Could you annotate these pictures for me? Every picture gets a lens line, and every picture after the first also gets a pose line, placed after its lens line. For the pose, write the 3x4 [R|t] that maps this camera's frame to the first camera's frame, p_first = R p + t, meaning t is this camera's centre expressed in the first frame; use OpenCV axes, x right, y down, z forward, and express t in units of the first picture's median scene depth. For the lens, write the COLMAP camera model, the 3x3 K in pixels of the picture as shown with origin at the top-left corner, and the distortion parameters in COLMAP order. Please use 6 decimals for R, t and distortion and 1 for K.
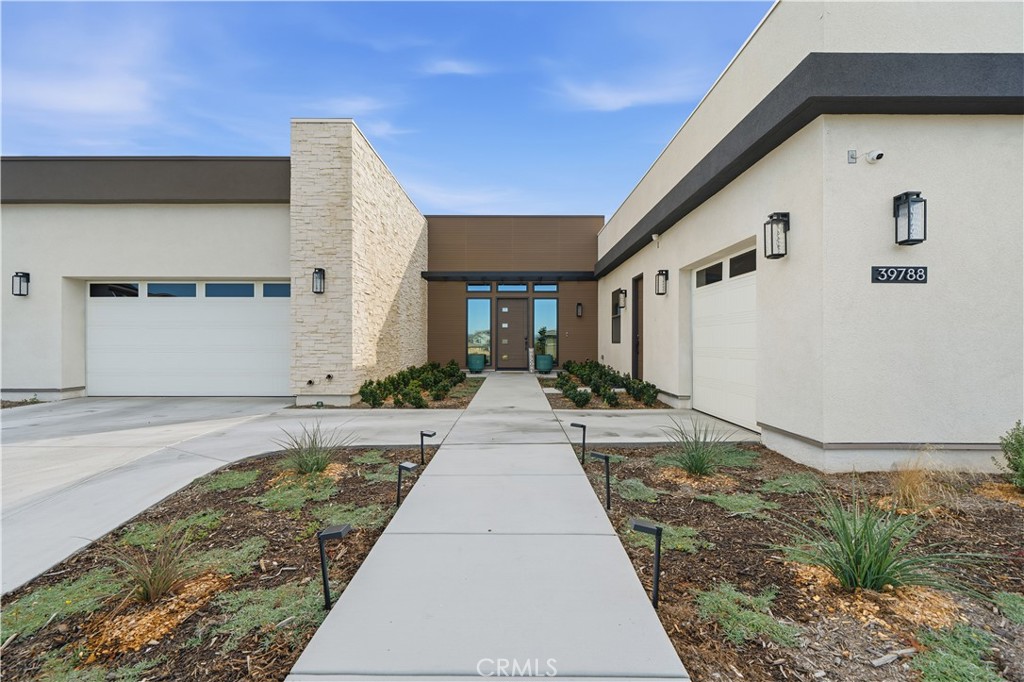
lens RADIAL K [[472.1, 0, 509.9], [0, 472.1, 338.6], [0, 0, 1]] dist [0.000134, 0.000007]
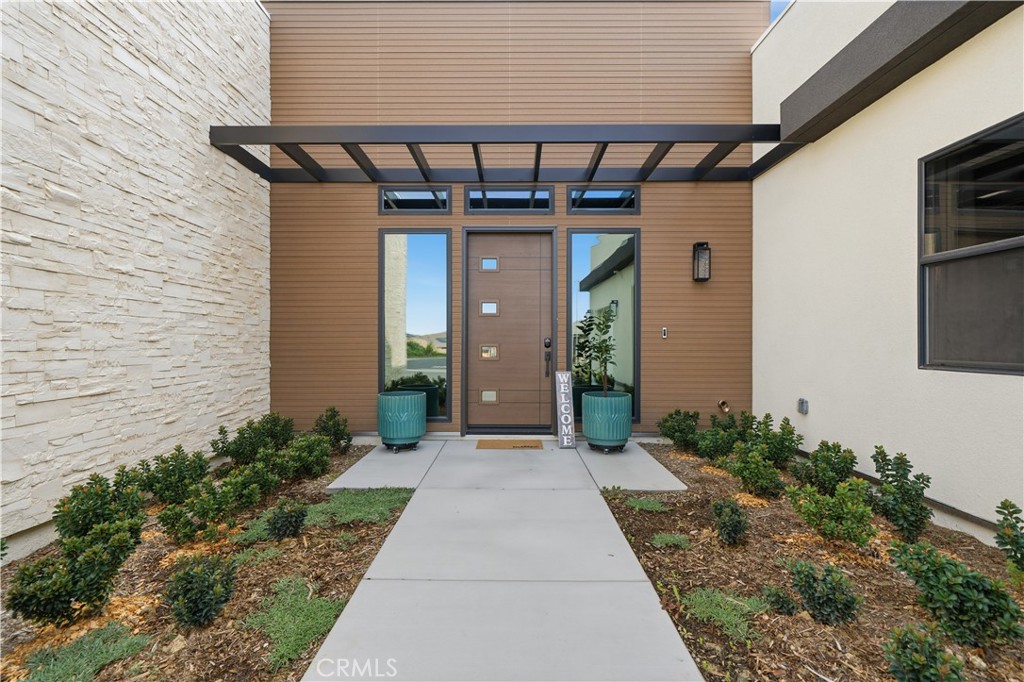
lens RADIAL K [[472.1, 0, 512.3], [0, 472.1, 340.7], [0, 0, 1]] dist [0.000134, 0.000007]
pose [[0.999777, -0.003020, -0.020892, 0.014359], [0.002918, 0.999984, -0.004917, -0.001075], [0.020906, 0.004855, 0.999770, 0.645089]]
